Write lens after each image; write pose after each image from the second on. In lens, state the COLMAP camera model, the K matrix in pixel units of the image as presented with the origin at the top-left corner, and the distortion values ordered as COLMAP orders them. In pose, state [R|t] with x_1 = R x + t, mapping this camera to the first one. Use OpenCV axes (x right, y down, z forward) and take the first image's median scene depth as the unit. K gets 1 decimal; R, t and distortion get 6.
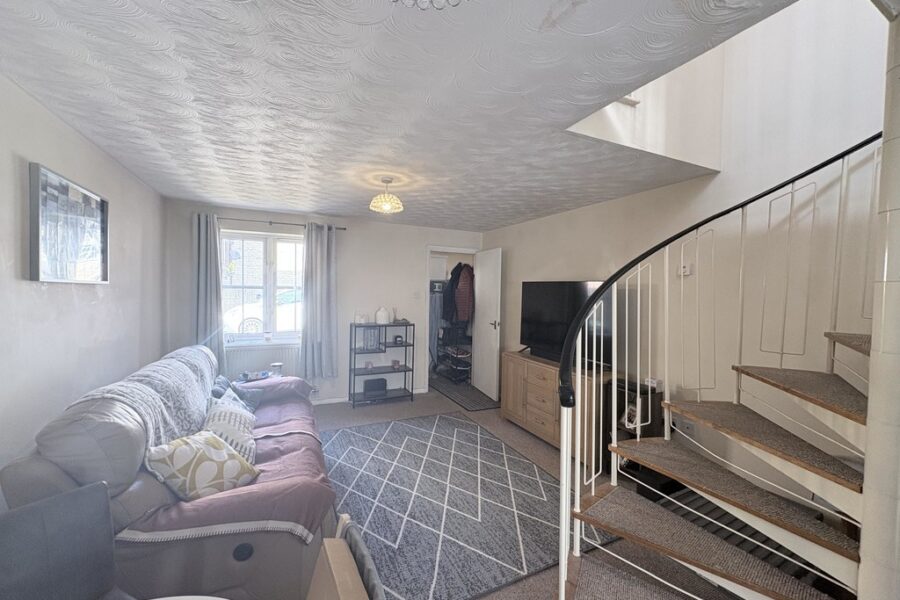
lens RADIAL K [[351.8, 0, 449.0], [0, 351.8, 299.2], [0, 0, 1]] dist [-0.000011, -0.000001]
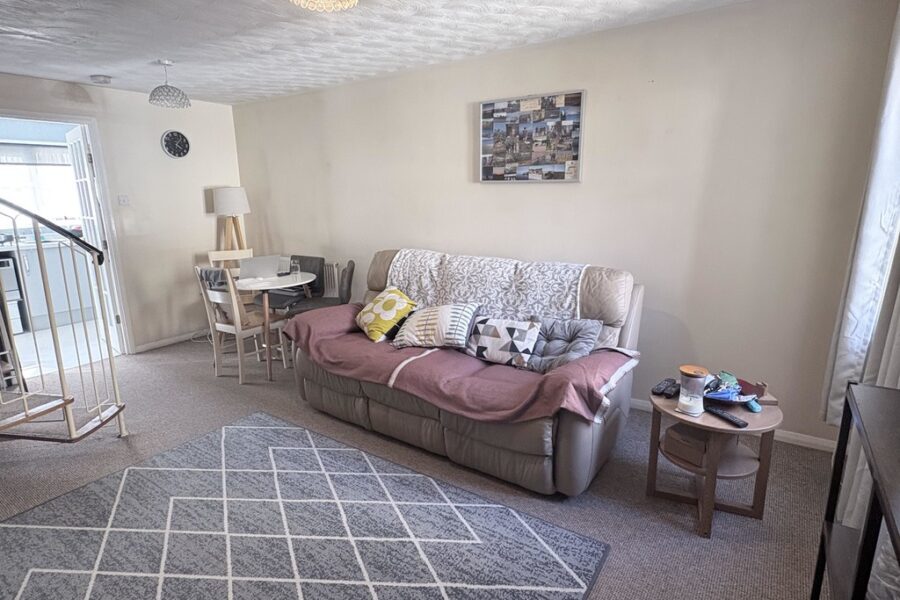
lens RADIAL K [[482.6, 0, 449.2], [0, 482.6, 298.3], [0, 0, 1]] dist [-0.000999, 0.000224]
pose [[-0.865285, 0.107182, -0.489687, 0.030972], [-0.012415, 0.971992, 0.234686, -0.037063], [0.501126, 0.209150, -0.839720, 1.945033]]
